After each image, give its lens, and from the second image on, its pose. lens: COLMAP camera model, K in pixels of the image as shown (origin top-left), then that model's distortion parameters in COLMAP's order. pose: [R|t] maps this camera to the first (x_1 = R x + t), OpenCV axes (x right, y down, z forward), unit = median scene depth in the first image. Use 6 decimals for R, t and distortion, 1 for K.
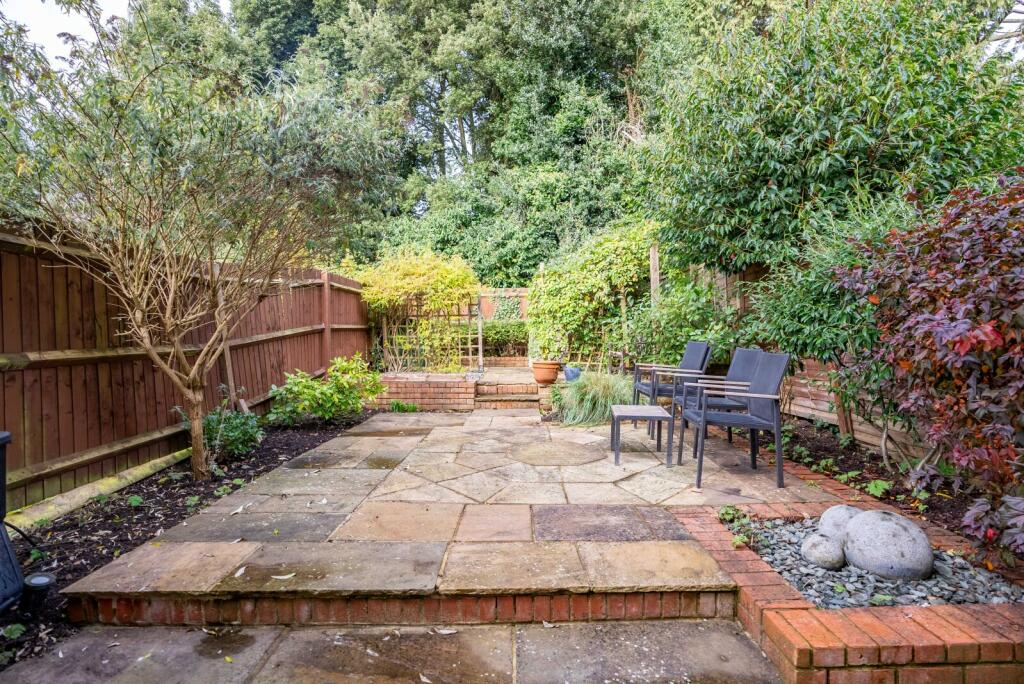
lens RADIAL K [[474.5, 0, 512.0], [0, 474.5, 342.0], [0, 0, 1]] dist [-0.068165, 0.027120]
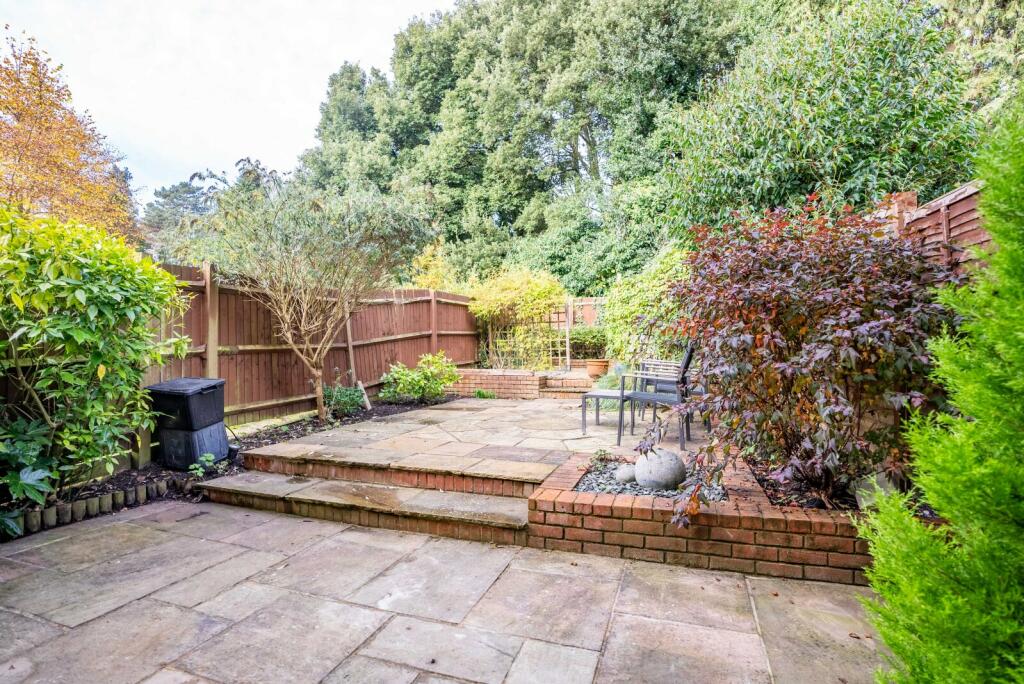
lens RADIAL K [[474.5, 0, 512.0], [0, 474.5, 342.0], [0, 0, 1]] dist [-0.068165, 0.027120]
pose [[0.942316, -0.005392, -0.334682, 0.209539], [0.000125, 0.999876, -0.015756, 0.012102], [0.334725, 0.014806, 0.942199, -0.143503]]
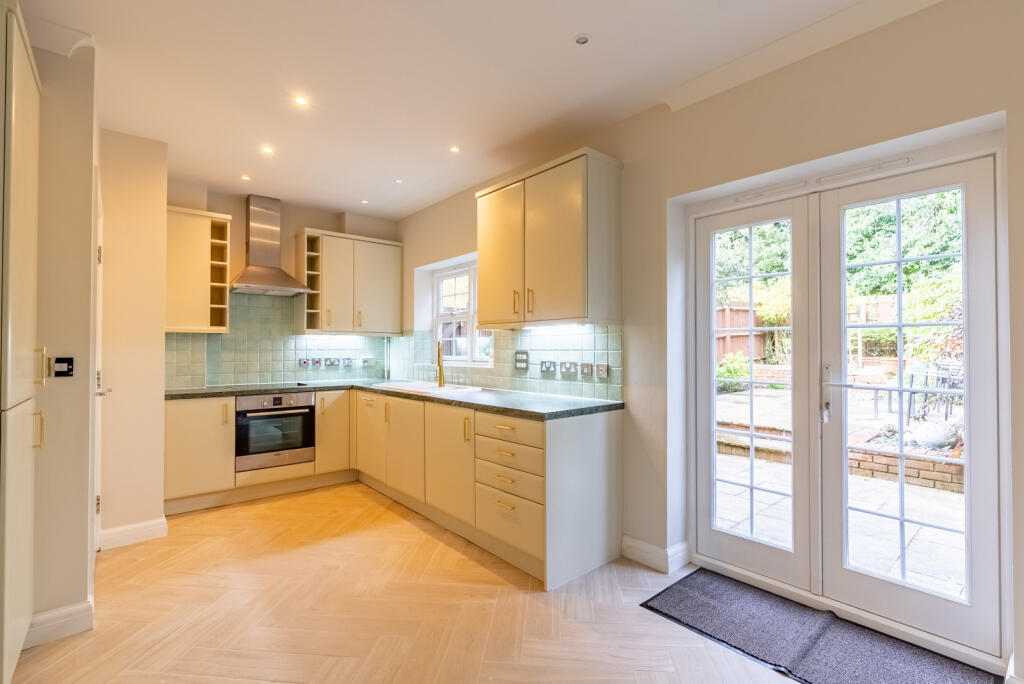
lens RADIAL K [[450.7, 0, 536.1], [0, 450.7, 342.7], [0, 0, 1]] dist [0.001912, 0.000195]
pose [[0.663946, -0.002991, -0.747774, 0.275022], [0.003214, 0.999994, -0.001146, -0.004459], [0.747773, -0.001642, 0.663952, -0.442427]]
